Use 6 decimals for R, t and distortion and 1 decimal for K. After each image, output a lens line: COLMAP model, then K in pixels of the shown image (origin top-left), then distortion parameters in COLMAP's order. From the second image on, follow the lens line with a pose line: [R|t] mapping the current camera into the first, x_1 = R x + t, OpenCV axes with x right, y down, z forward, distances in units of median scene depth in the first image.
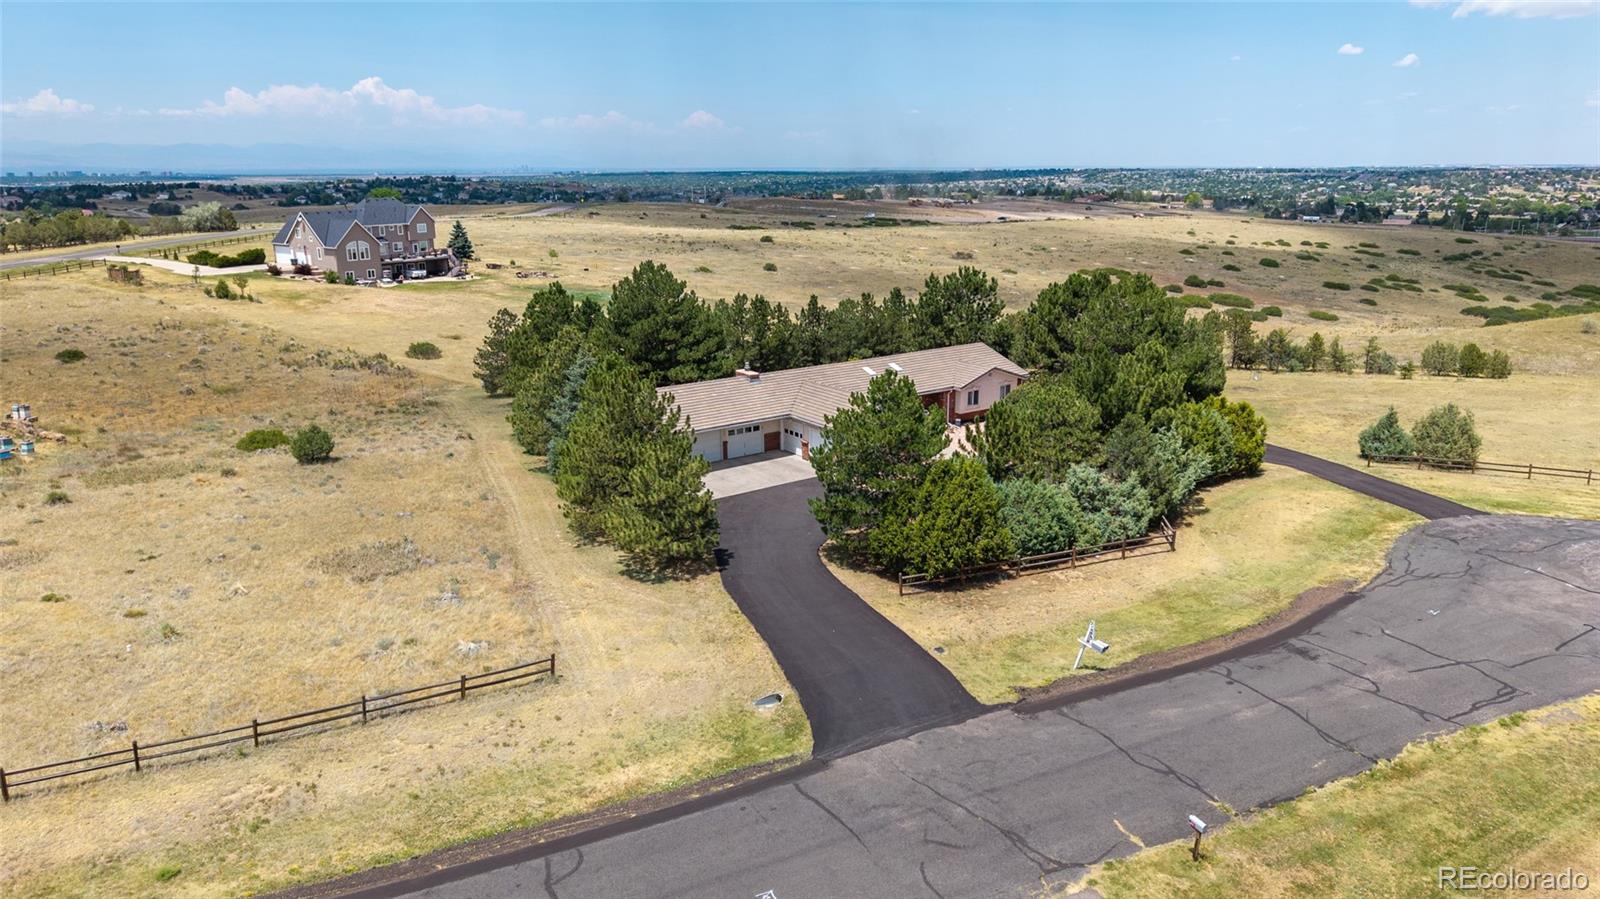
lens RADIAL K [[1092.1, 0, 800.0], [0, 1092.1, 449.5], [0, 0, 1]] dist [0.080743, -0.111797]
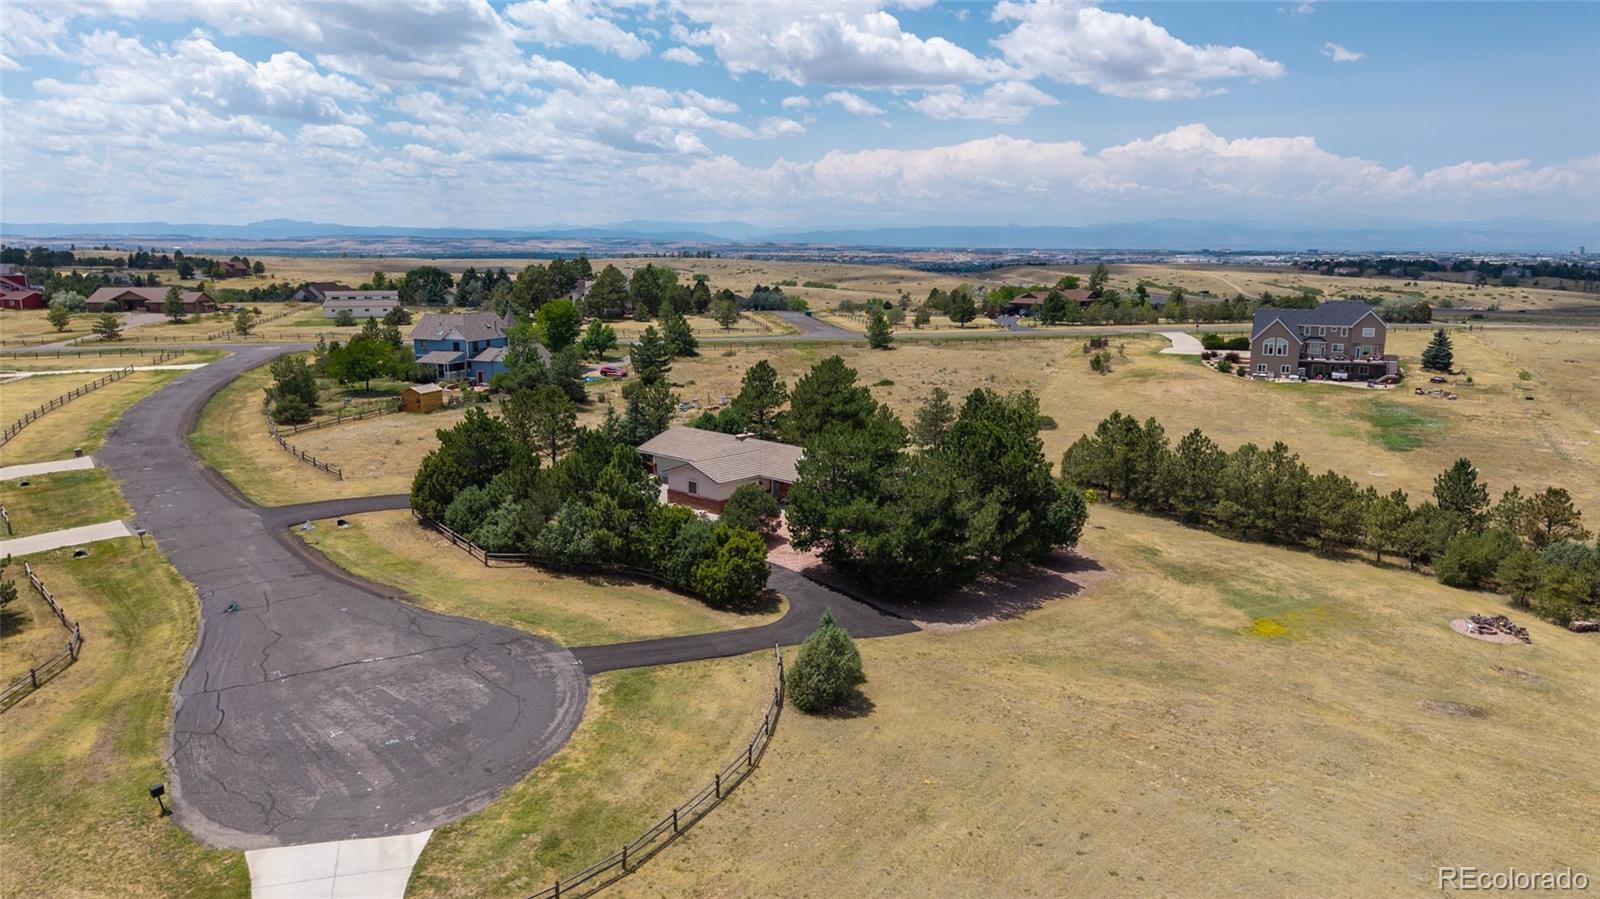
lens RADIAL K [[1101.1, 0, 785.1], [0, 1101.1, 456.8], [0, 0, 1]] dist [0.072585, -0.121410]
pose [[0.166772, 0.195918, -0.966335, 1.475971], [-0.252372, 0.955895, 0.150246, -0.300165], [0.953150, 0.218819, 0.208861, 0.860080]]
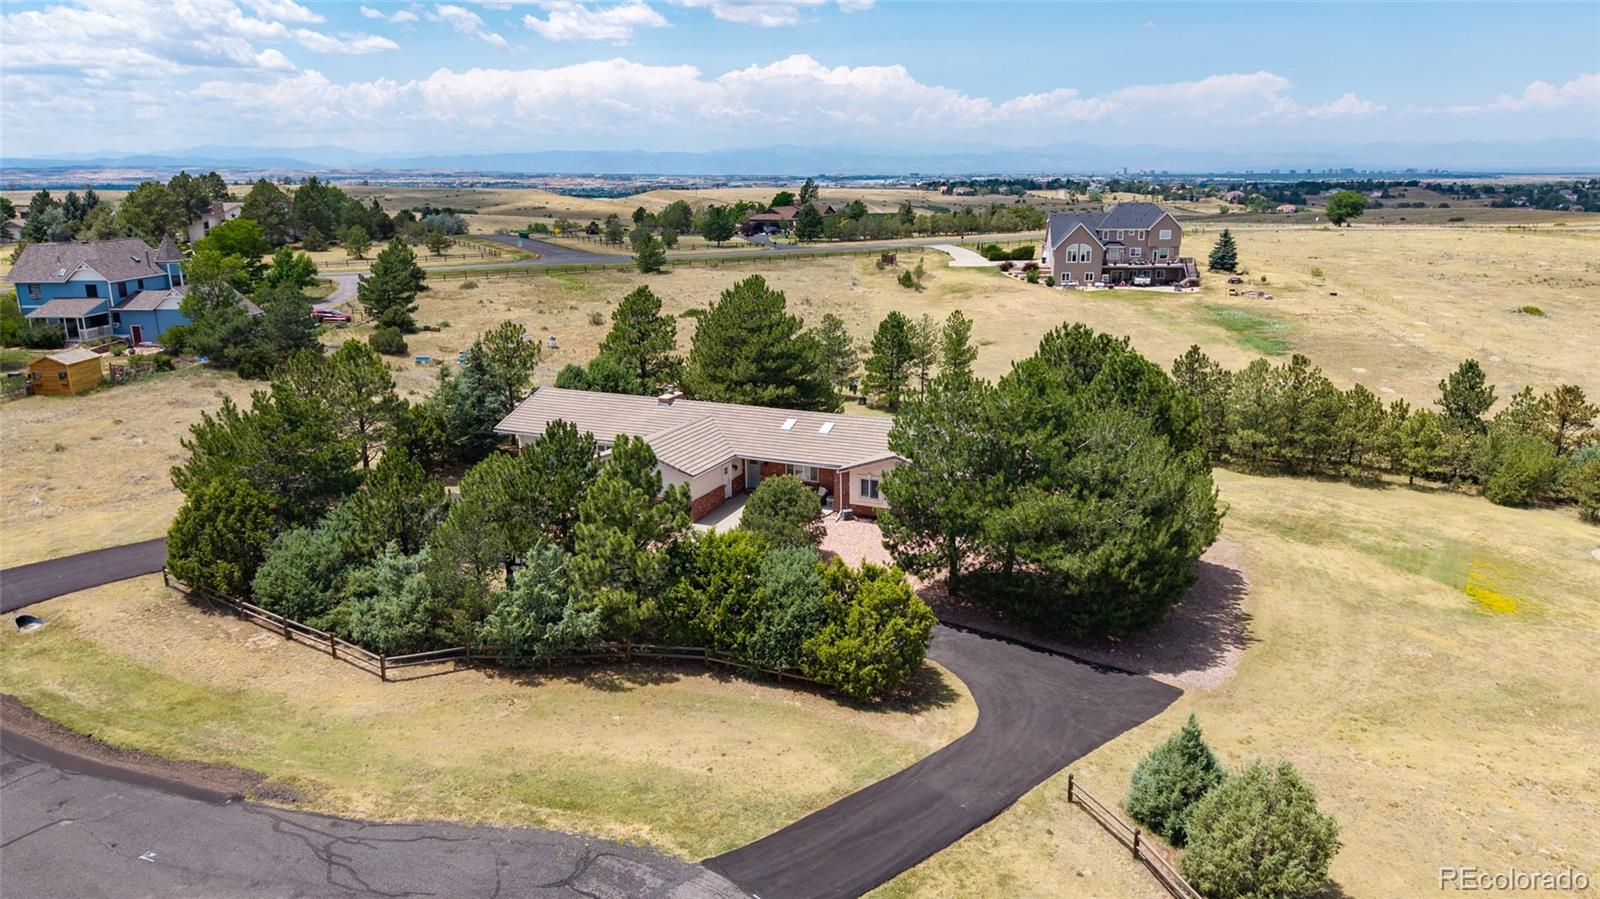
lens RADIAL K [[1093.7, 0, 800.0], [0, 1093.7, 449.5], [0, 0, 1]] dist [0.034251, -0.038852]
pose [[0.495952, 0.219666, -0.840106, 0.916419], [-0.216450, 0.968209, 0.125382, -0.189758], [0.840941, 0.119658, 0.527732, 0.675645]]
